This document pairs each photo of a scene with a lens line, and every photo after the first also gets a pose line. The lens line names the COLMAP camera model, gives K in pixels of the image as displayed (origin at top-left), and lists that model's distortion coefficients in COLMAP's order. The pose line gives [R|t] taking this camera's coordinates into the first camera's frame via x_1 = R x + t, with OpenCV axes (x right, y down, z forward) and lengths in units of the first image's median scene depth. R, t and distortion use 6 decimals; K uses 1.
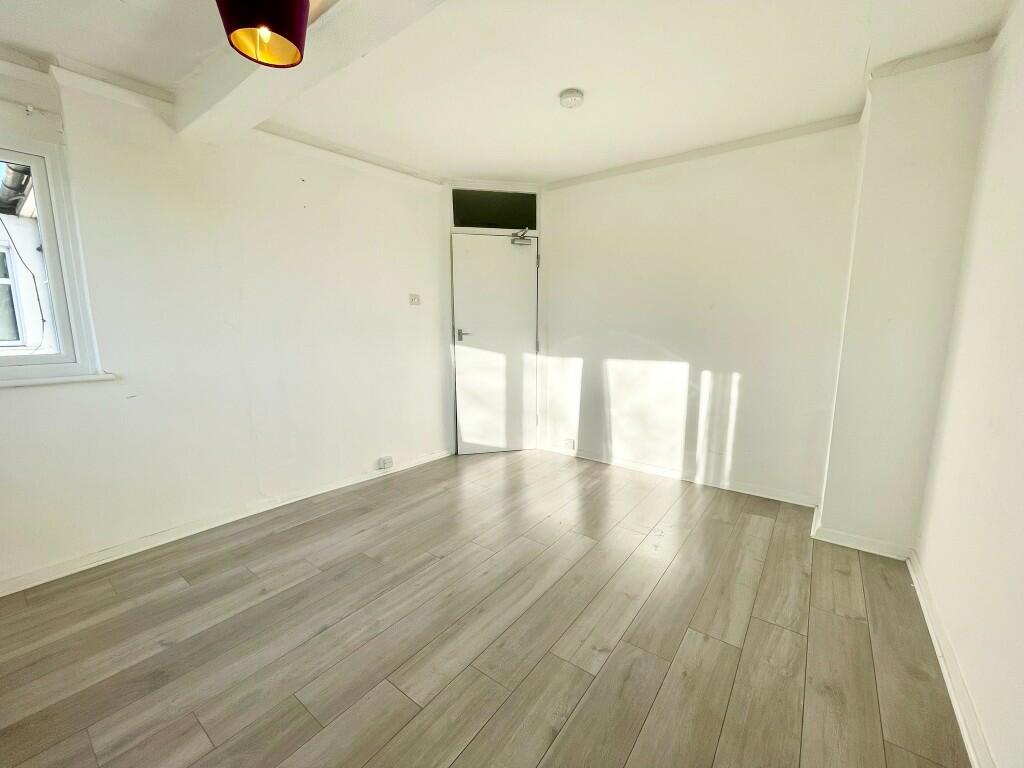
lens RADIAL K [[414.9, 0, 513.0], [0, 414.9, 385.3], [0, 0, 1]] dist [-0.003427, 0.000344]
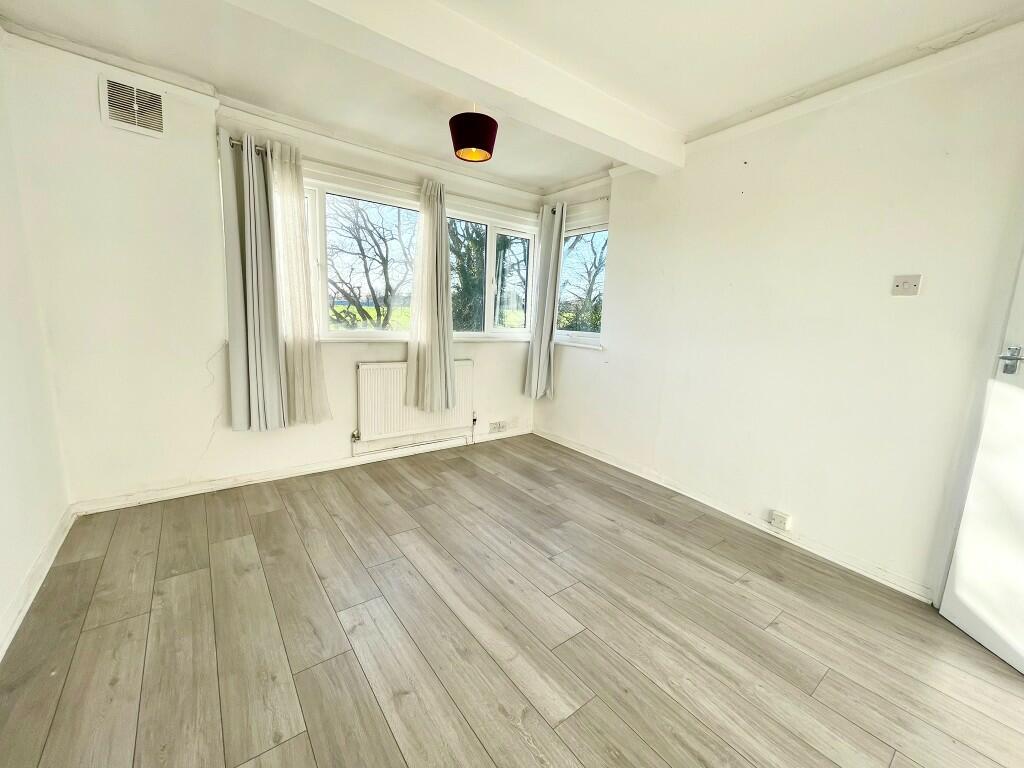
lens RADIAL K [[414.9, 0, 513.0], [0, 414.9, 385.3], [0, 0, 1]] dist [-0.003427, 0.000344]
pose [[-0.270132, 0.156426, -0.950031, 0.785790], [-0.182559, 0.960494, 0.210057, -0.175041], [0.945358, 0.230180, -0.230903, 1.174817]]
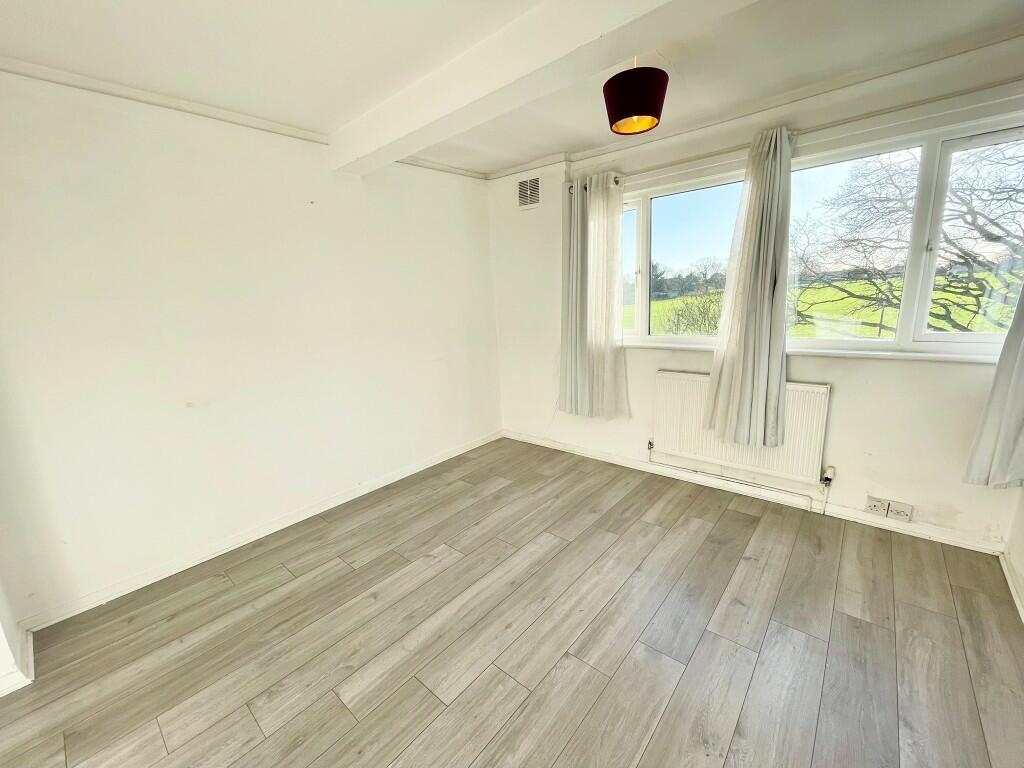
lens RADIAL K [[414.8, 0, 512.0], [0, 414.8, 384.0], [0, 0, 1]] dist [0.001336, 0.000464]
pose [[-0.996253, 0.039037, 0.077177, -0.168347], [0.063594, 0.935423, 0.347765, -0.337351], [-0.058618, 0.351369, -0.934400, 1.715575]]
